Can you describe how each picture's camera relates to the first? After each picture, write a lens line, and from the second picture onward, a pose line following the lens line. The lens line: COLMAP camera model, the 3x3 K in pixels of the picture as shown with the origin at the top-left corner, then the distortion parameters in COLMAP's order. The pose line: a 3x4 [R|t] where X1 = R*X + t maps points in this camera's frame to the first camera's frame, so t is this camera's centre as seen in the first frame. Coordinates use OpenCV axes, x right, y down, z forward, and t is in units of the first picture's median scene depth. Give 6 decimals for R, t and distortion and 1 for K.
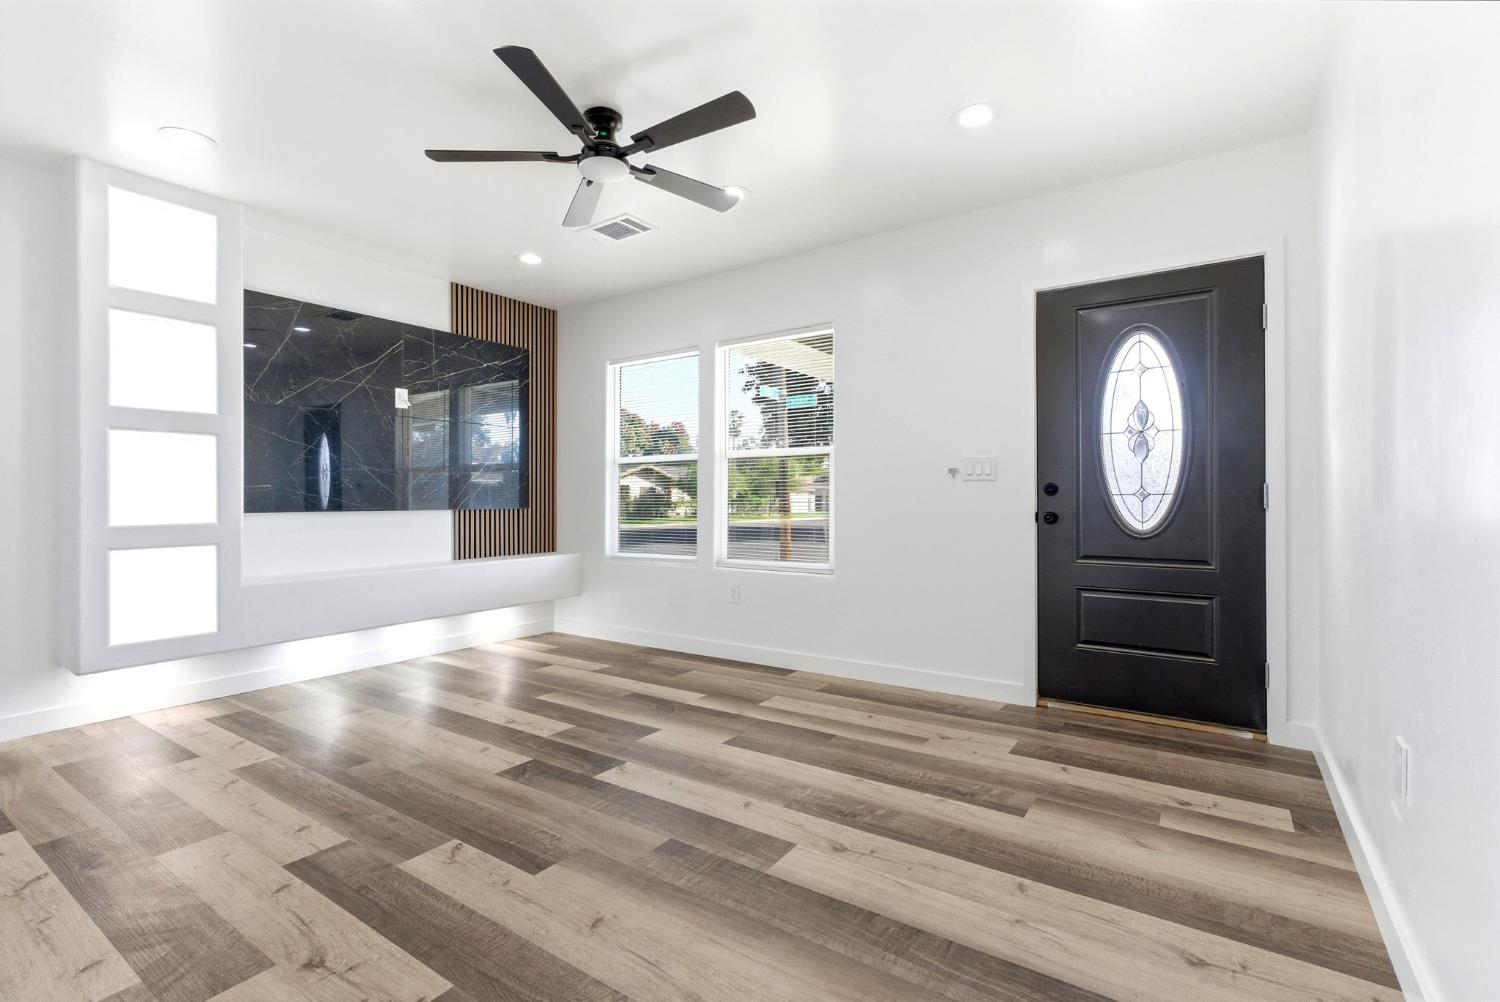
lens RADIAL K [[682.3, 0, 762.4], [0, 682.3, 493.5], [0, 0, 1]] dist [-0.004238, 0.002022]
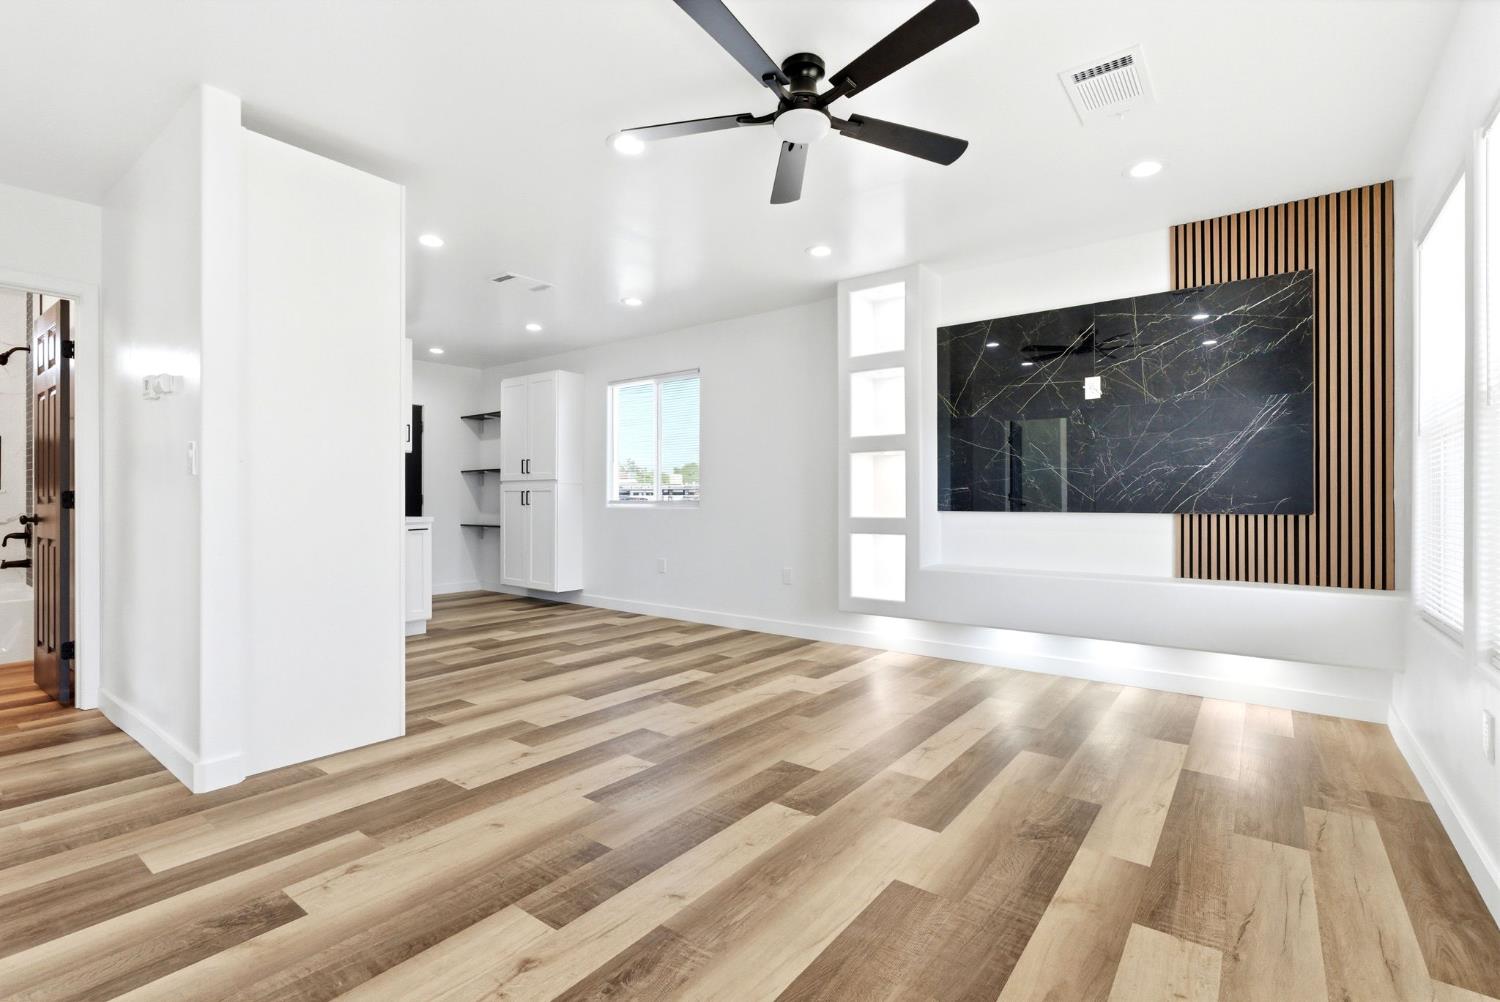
lens RADIAL K [[682.3, 0, 747.7], [0, 682.3, 496.4], [0, 0, 1]] dist [-0.004238, 0.002022]
pose [[-0.061016, 0.000216, -0.998137, 0.545607], [0.006591, 0.999978, -0.000186, 0.000837], [0.998115, -0.006590, -0.061016, 0.826024]]
